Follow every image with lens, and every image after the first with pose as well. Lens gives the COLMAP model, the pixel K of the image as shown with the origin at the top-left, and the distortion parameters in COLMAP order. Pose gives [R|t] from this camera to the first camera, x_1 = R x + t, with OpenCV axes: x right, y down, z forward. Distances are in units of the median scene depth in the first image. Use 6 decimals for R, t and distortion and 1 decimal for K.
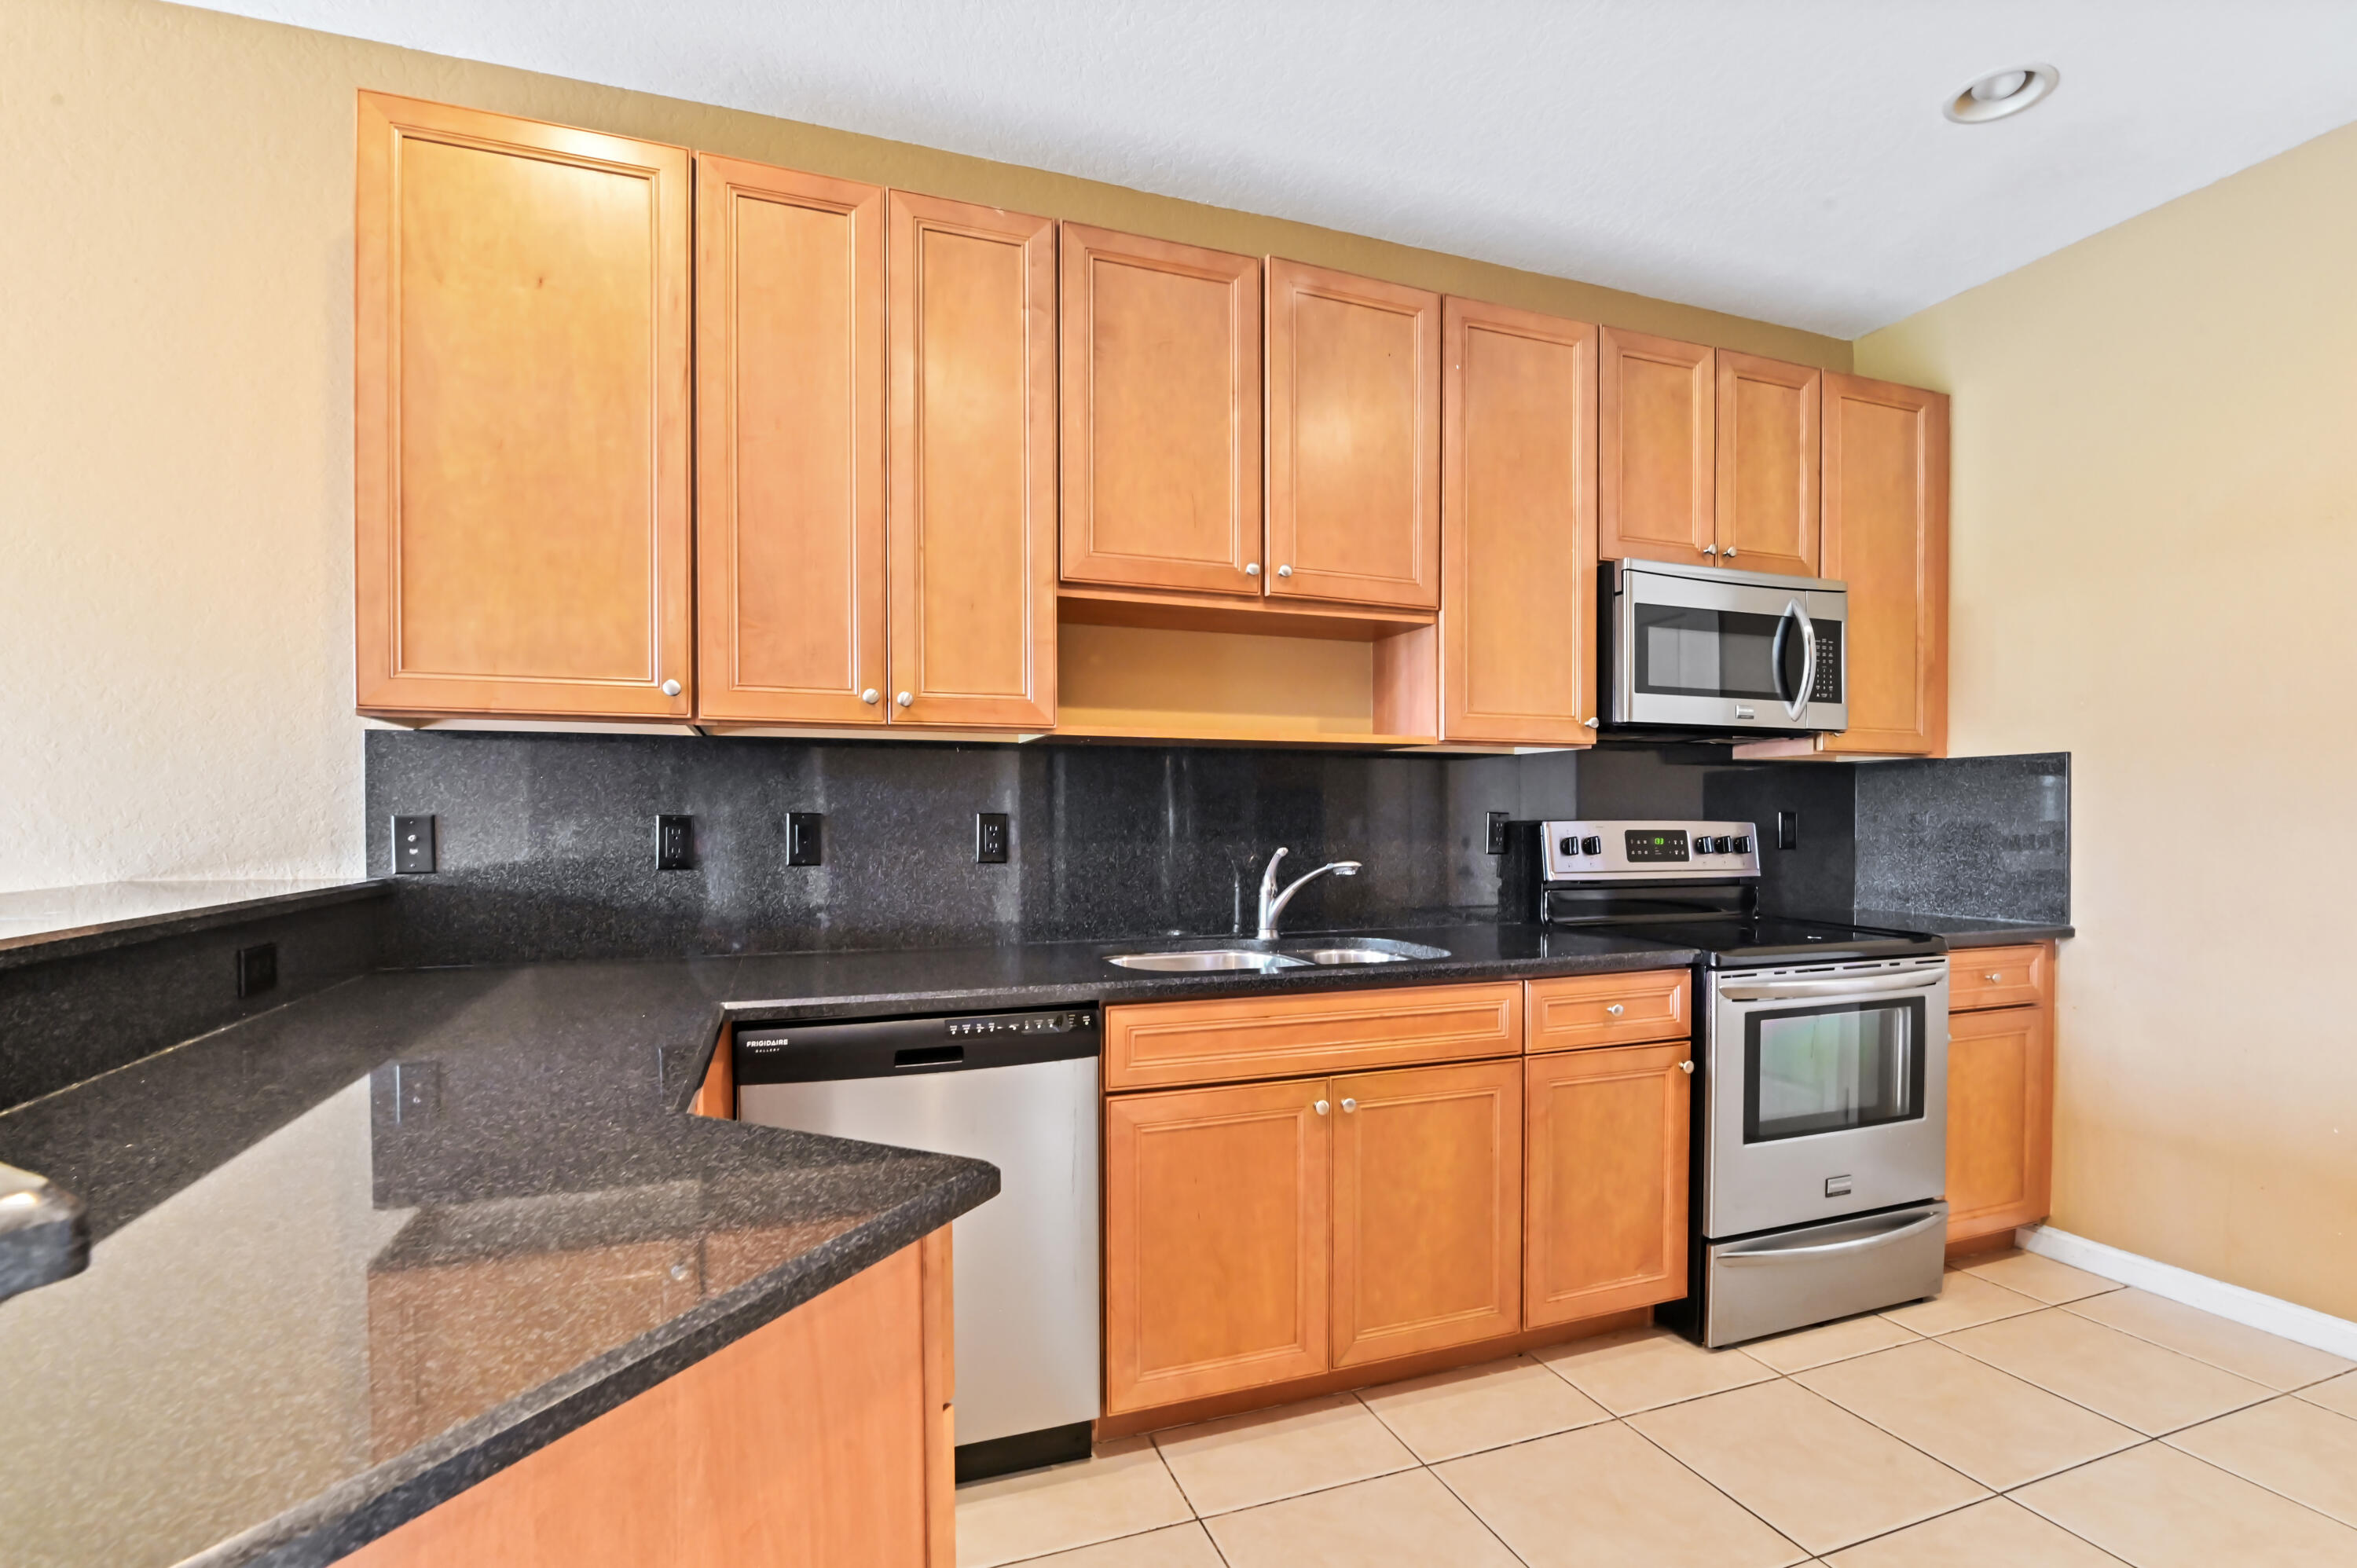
lens RADIAL K [[1084.3, 0, 1185.2], [0, 1084.3, 826.6], [0, 0, 1]] dist [-0.002989, -0.000365]
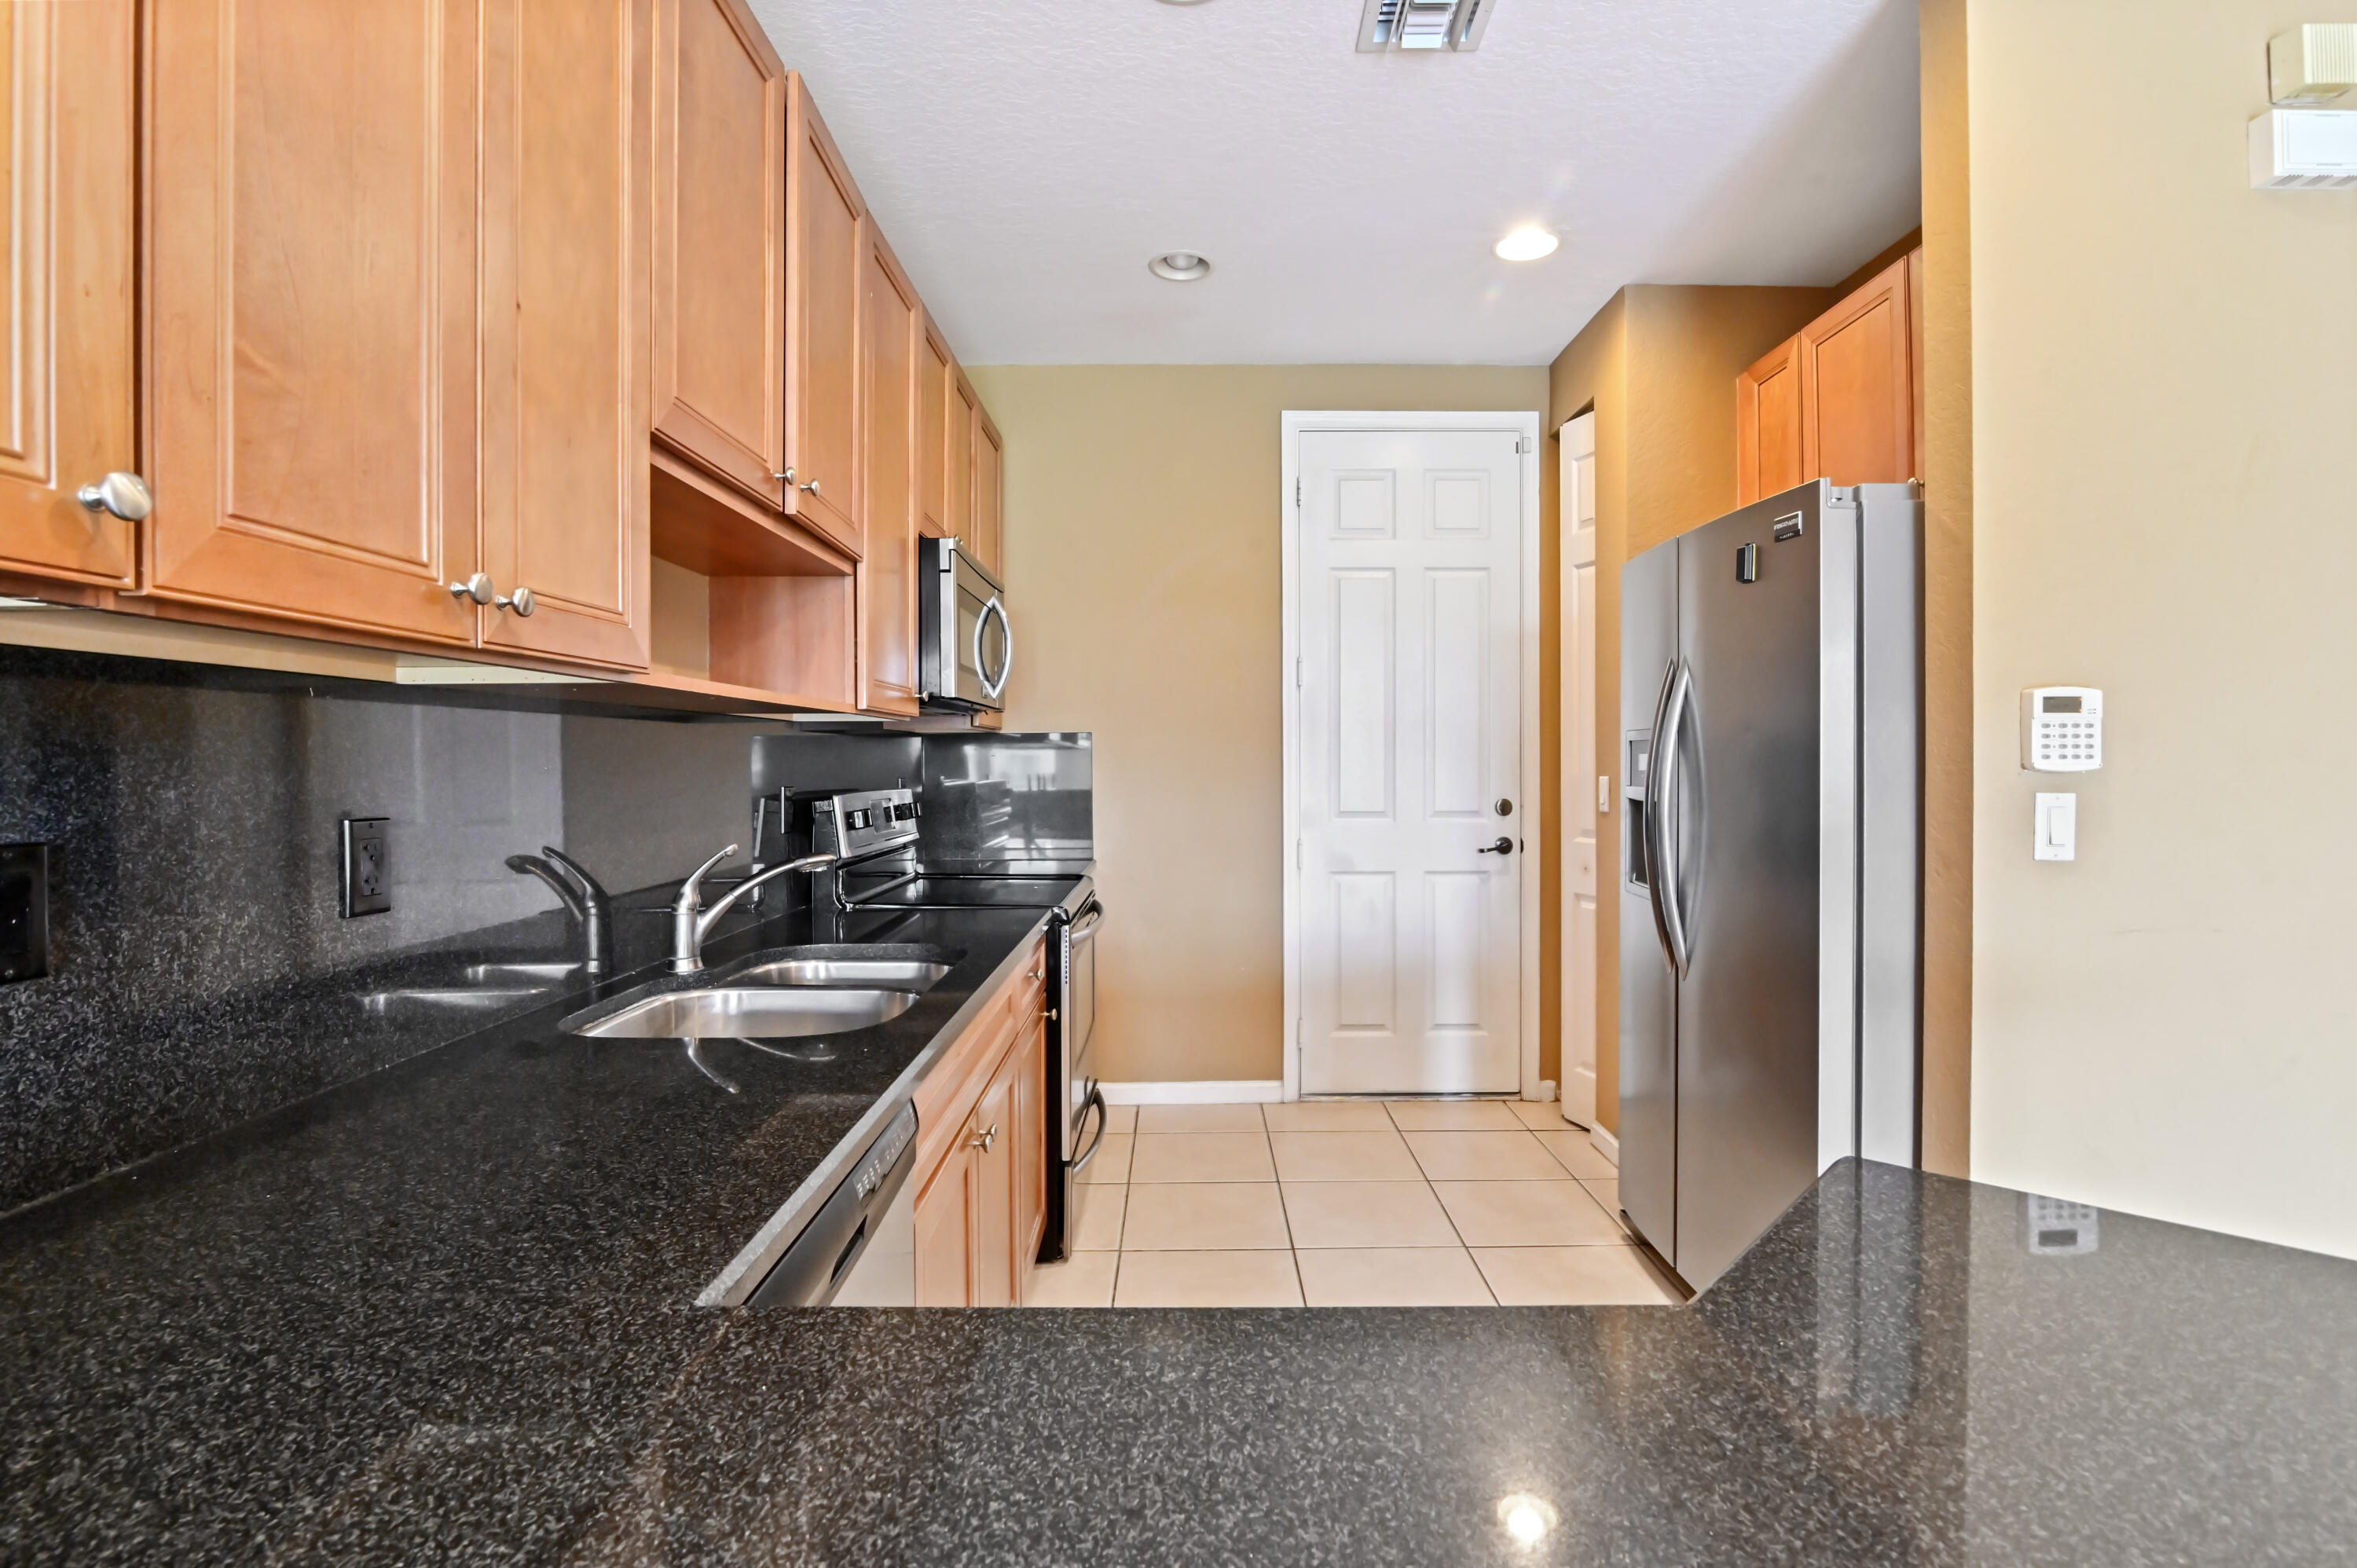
lens RADIAL K [[1092.3, 0, 1182.5], [0, 1092.3, 768.7], [0, 0, 1]] dist [-0.012978, -0.000428]
pose [[0.358736, -0.006130, 0.933419, -0.510506], [0.008881, 0.999956, 0.003154, -0.033401], [-0.933397, 0.007159, 0.358775, 0.447723]]
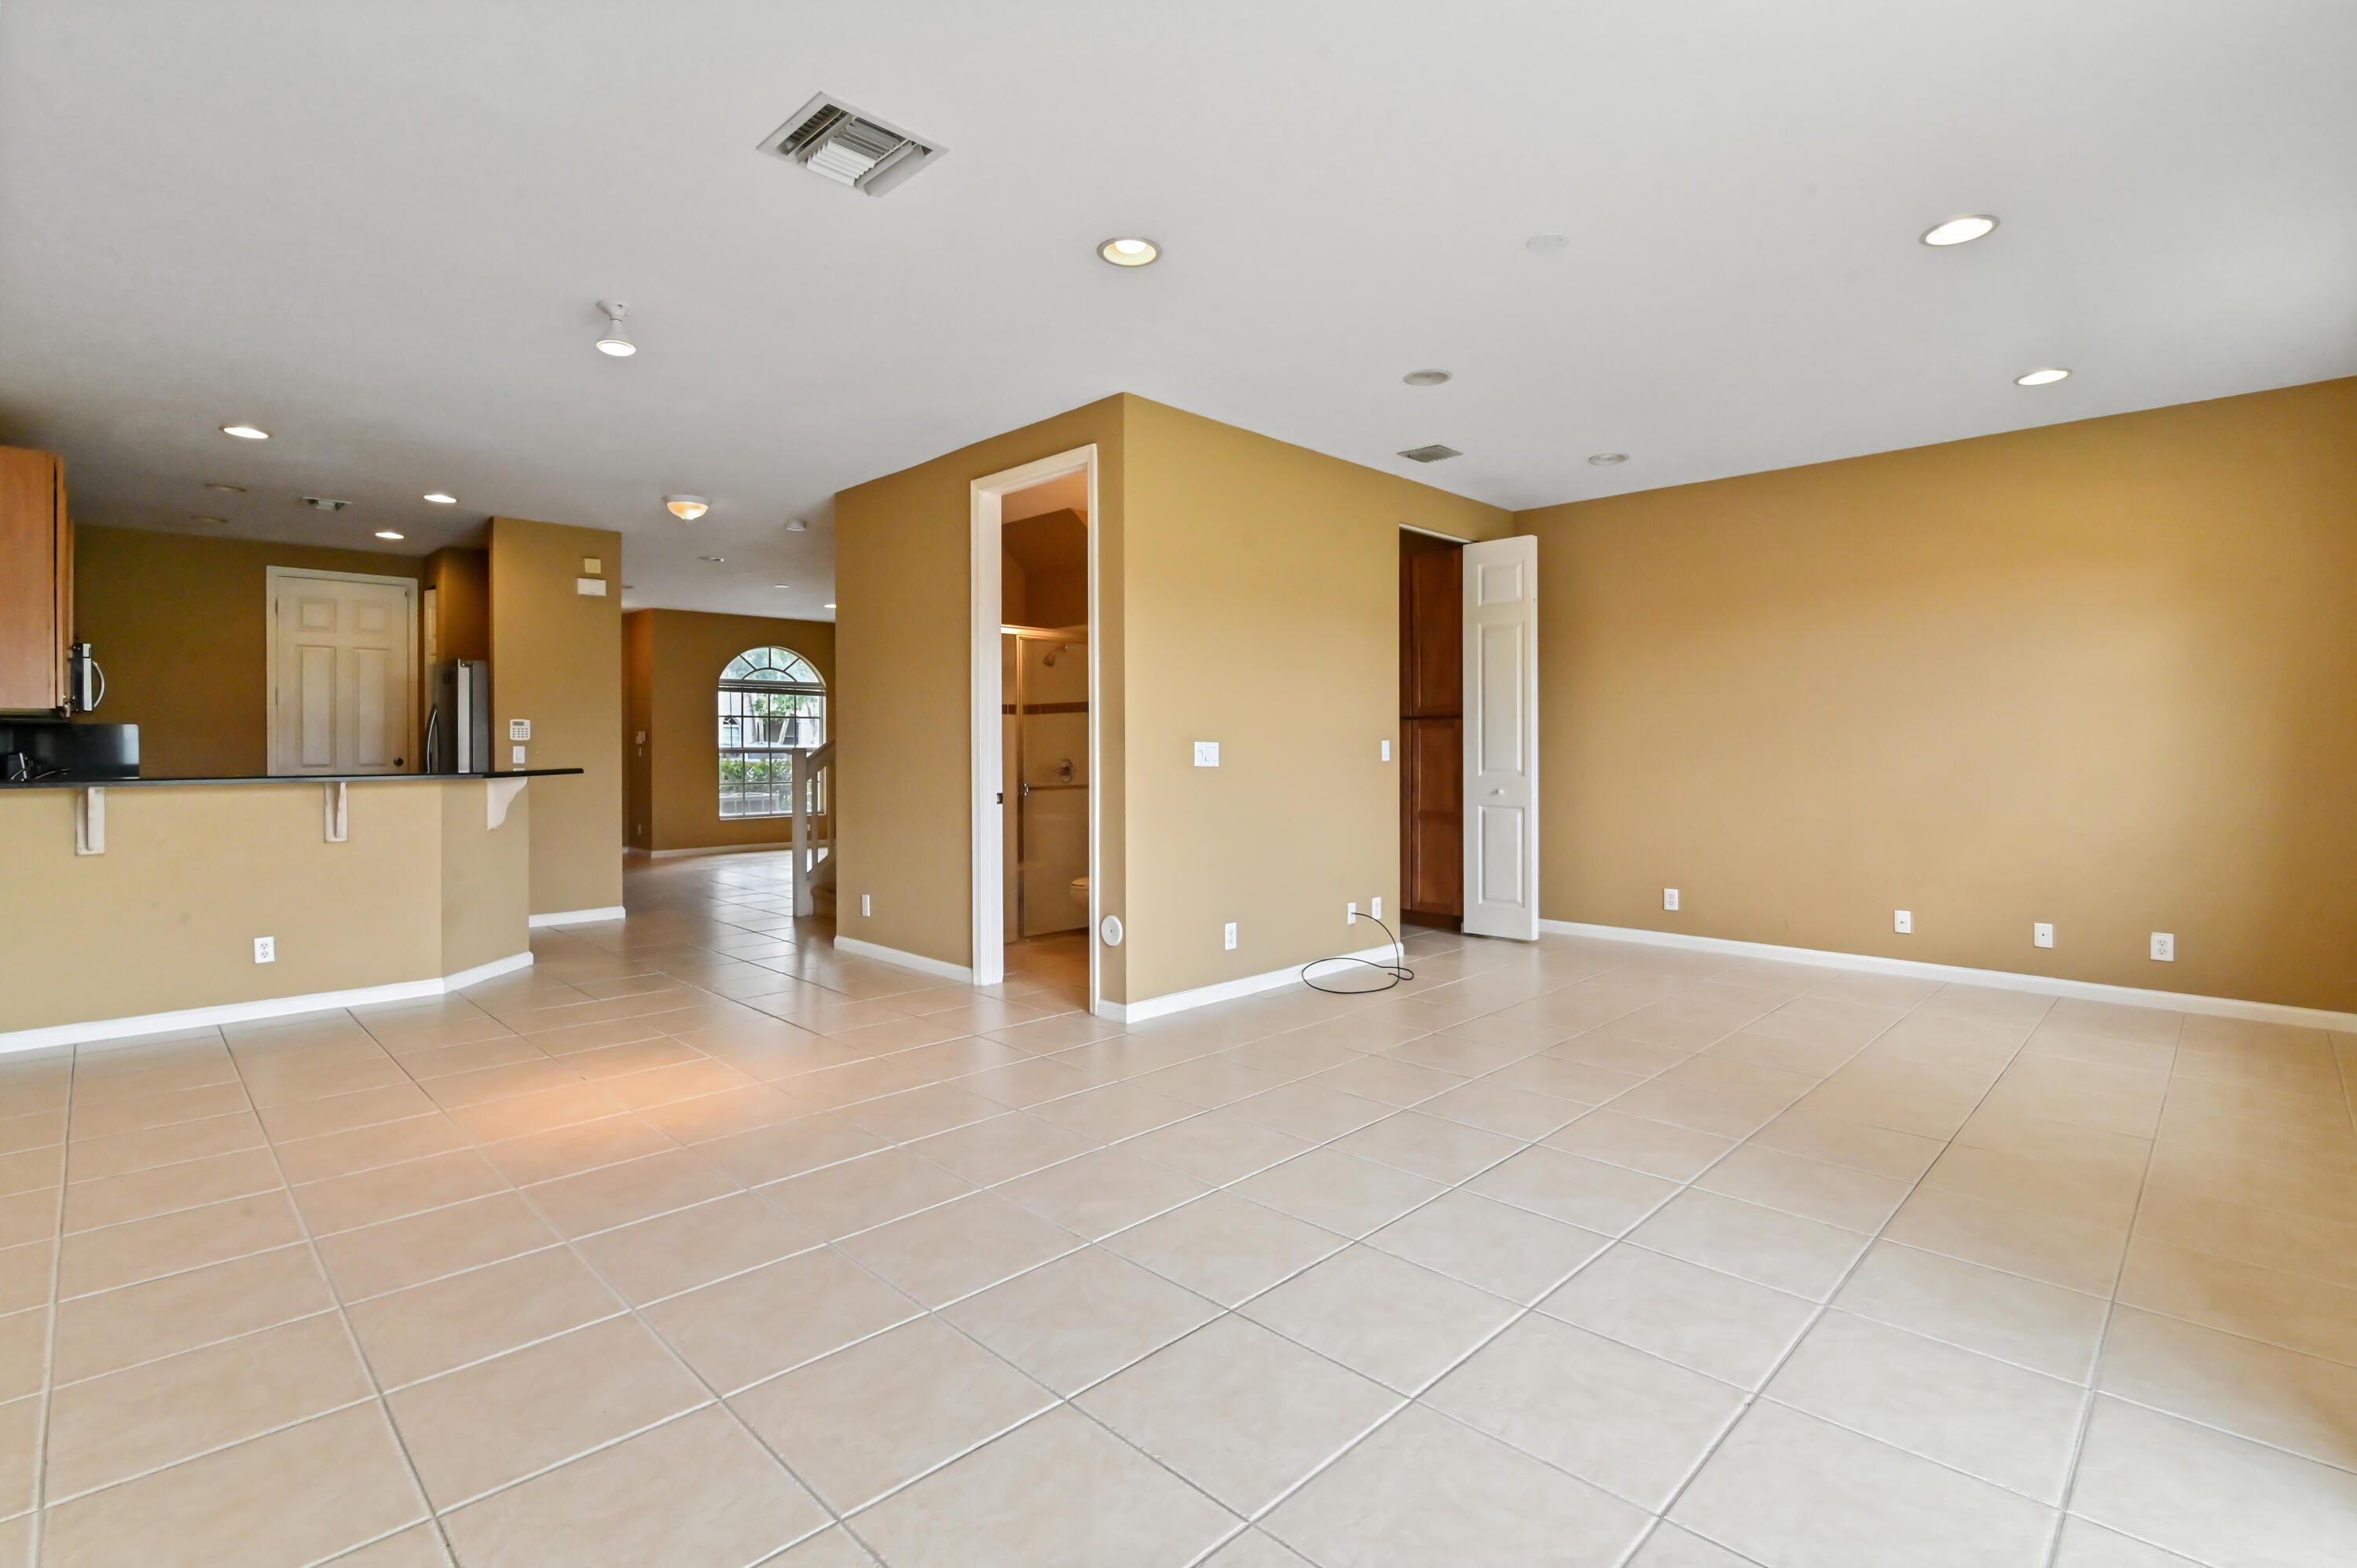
lens RADIAL K [[1092.3, 0, 1182.5], [0, 1092.3, 768.7], [0, 0, 1]] dist [-0.012978, -0.000428]
pose [[-0.418452, -0.015051, 0.908114, -2.945509], [0.009909, 0.999728, 0.021135, 0.007047], [-0.908185, 0.017842, -0.418188, -0.216729]]
